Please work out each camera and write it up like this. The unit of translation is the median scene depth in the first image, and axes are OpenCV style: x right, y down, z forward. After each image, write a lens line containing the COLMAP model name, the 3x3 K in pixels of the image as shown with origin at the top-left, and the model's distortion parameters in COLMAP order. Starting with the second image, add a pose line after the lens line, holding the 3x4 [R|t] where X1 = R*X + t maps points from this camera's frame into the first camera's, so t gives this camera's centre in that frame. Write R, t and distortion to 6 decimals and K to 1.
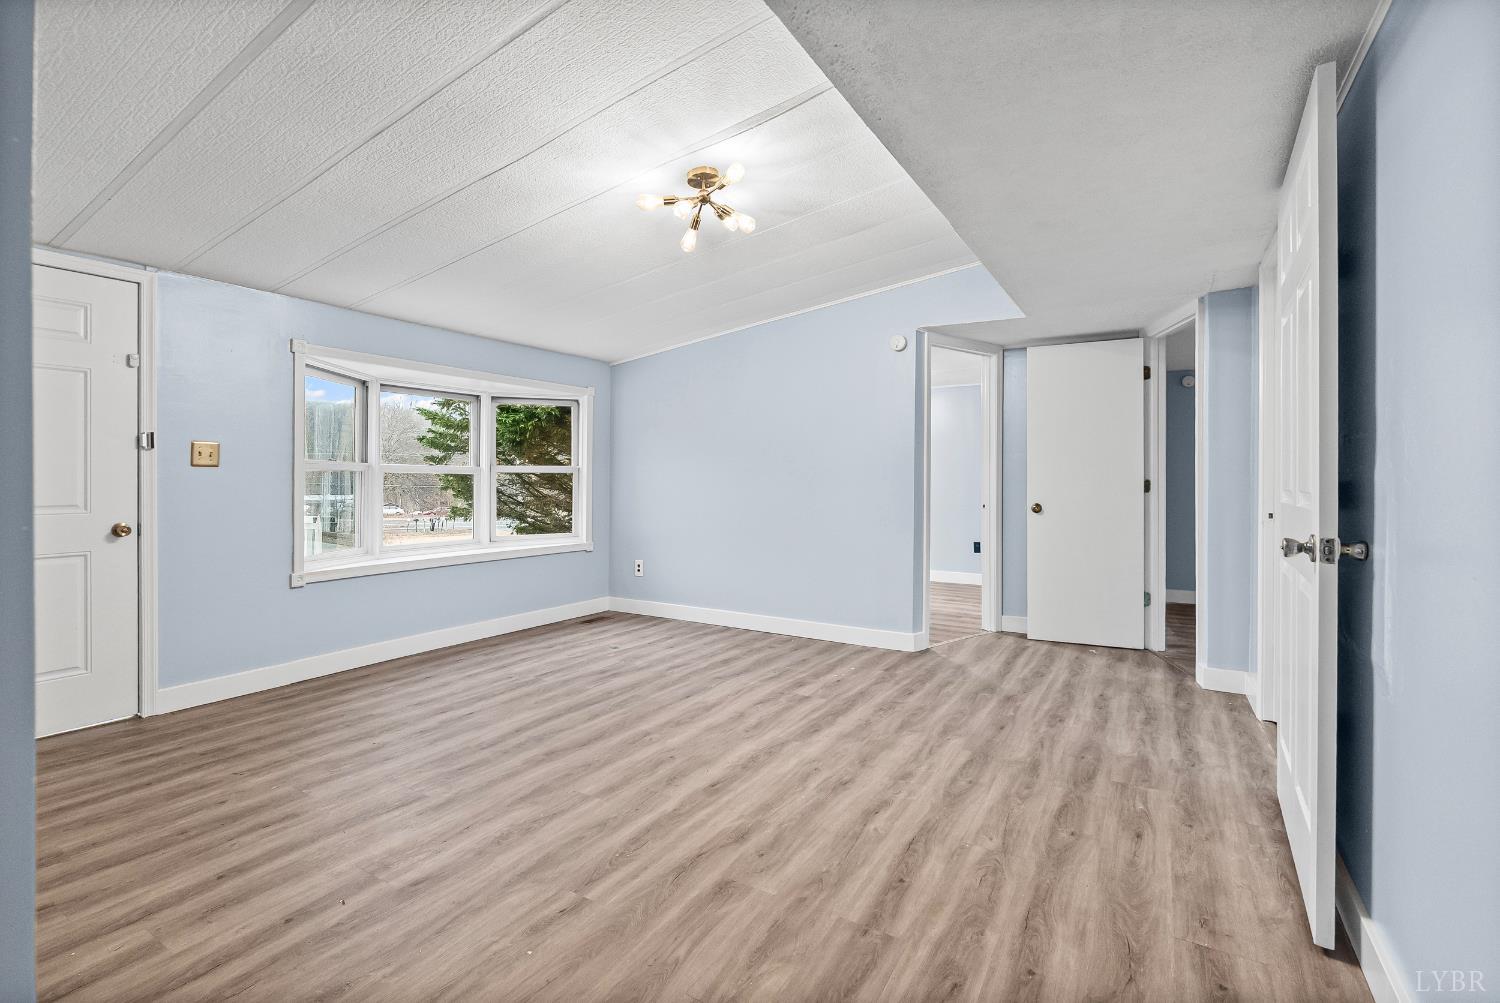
lens RADIAL K [[670.7, 0, 748.1], [0, 670.7, 484.4], [0, 0, 1]] dist [-0.002626, 0.000068]
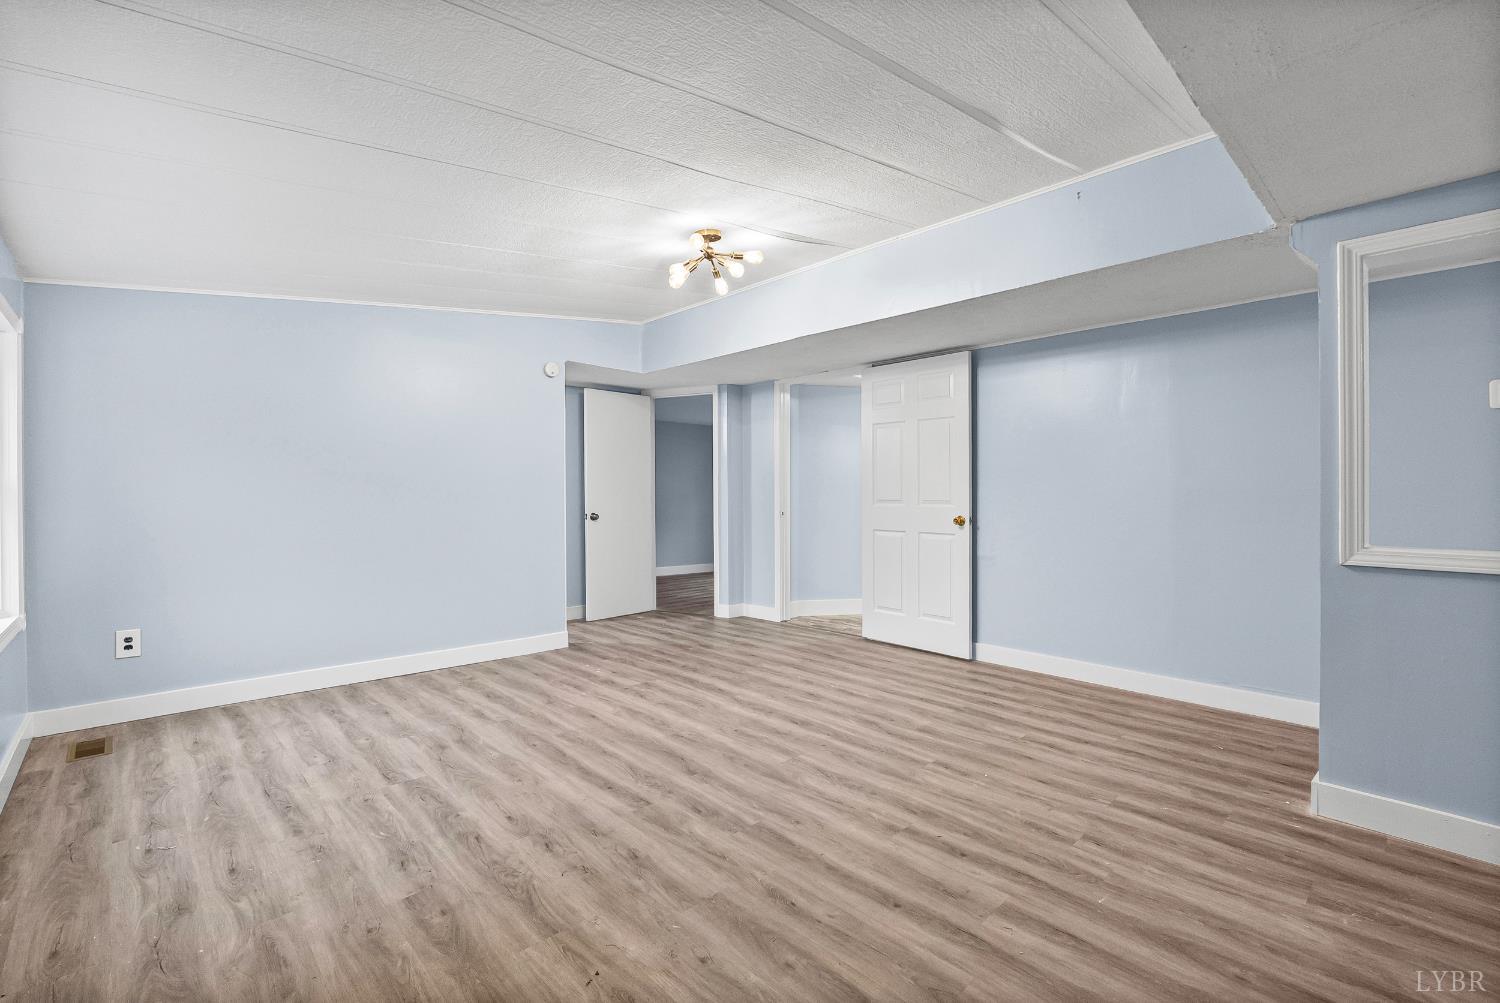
lens RADIAL K [[711.5, 0, 746.3], [0, 711.5, 474.9], [0, 0, 1]] dist [-0.003255, -0.000572]
pose [[0.237613, 0.026278, 0.971004, -1.284492], [0.002633, 0.999613, -0.027697, -0.000651], [-0.971356, 0.009138, 0.237452, 0.671243]]
